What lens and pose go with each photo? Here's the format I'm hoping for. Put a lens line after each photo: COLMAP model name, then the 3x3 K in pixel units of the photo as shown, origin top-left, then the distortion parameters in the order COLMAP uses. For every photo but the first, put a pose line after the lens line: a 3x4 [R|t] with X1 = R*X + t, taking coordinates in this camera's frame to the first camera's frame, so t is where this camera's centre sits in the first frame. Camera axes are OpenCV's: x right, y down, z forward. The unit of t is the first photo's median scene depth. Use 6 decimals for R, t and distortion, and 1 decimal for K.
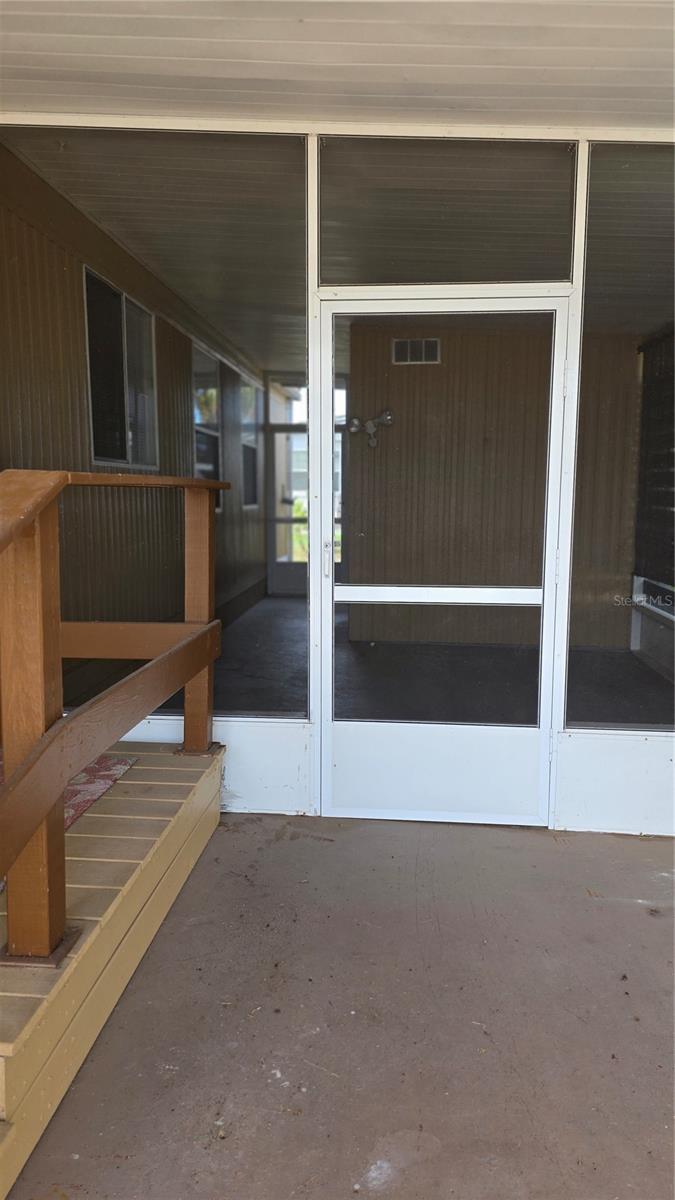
lens RADIAL K [[828.1, 0, 321.1], [0, 828.1, 598.3], [0, 0, 1]] dist [0.076175, -0.000573]
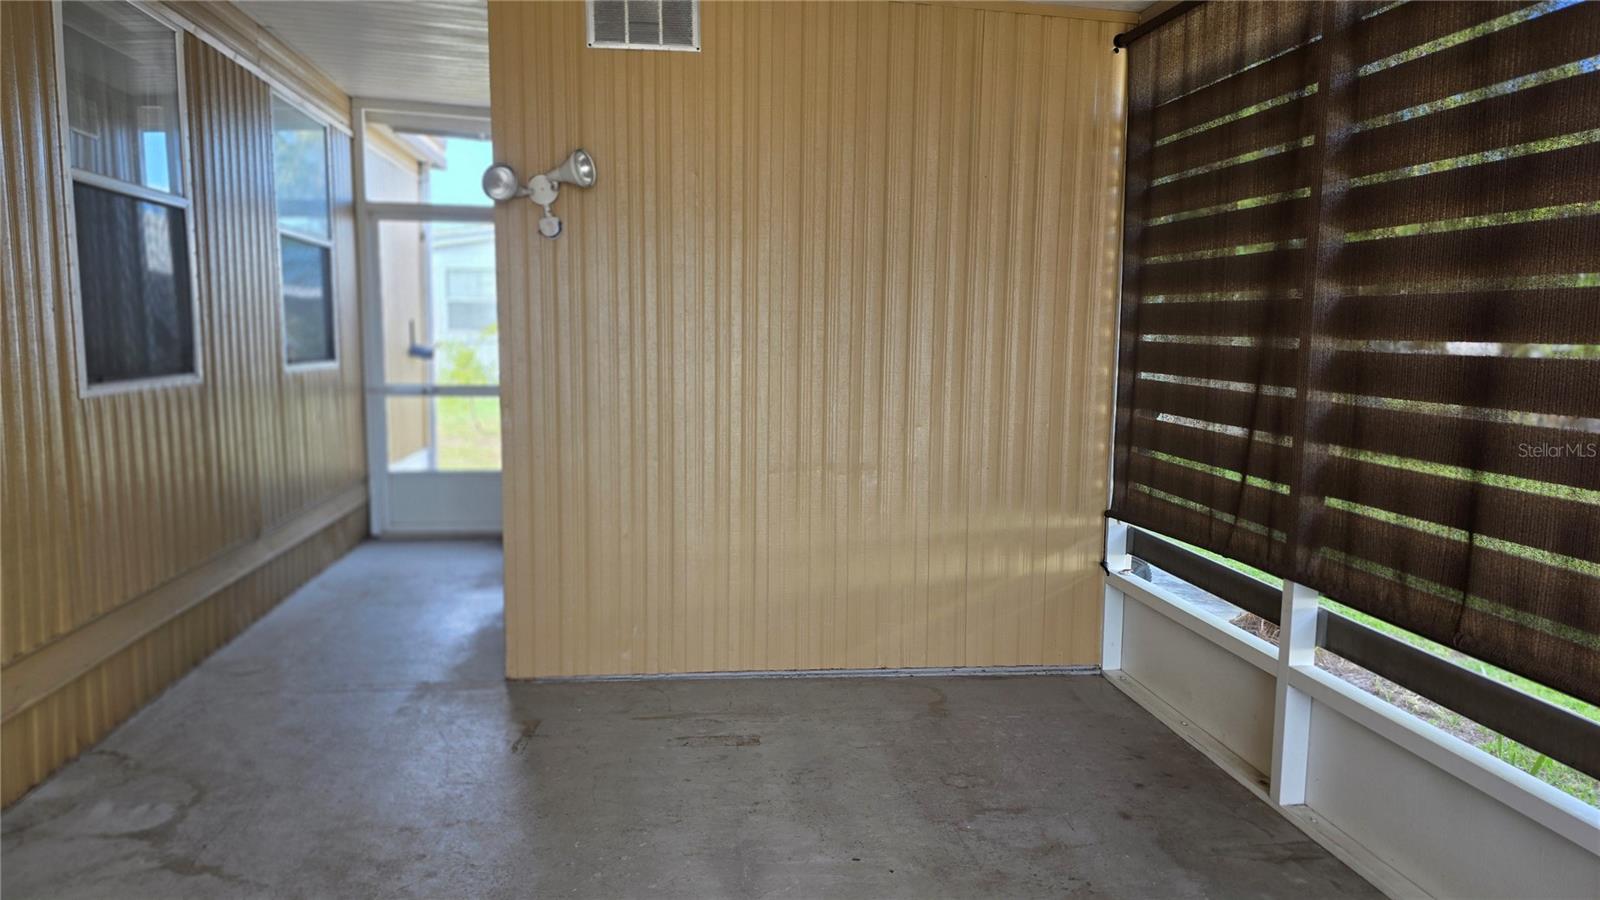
lens RADIAL K [[1104.2, 0, 800.0], [0, 1104.2, 450.0], [0, 0, 1]] dist [0.076175, -0.000573]
pose [[0.973131, -0.019199, 0.229449, 0.054541], [0.024316, 0.999514, -0.019495, -0.057099], [-0.228964, 0.024551, 0.973125, 0.411831]]
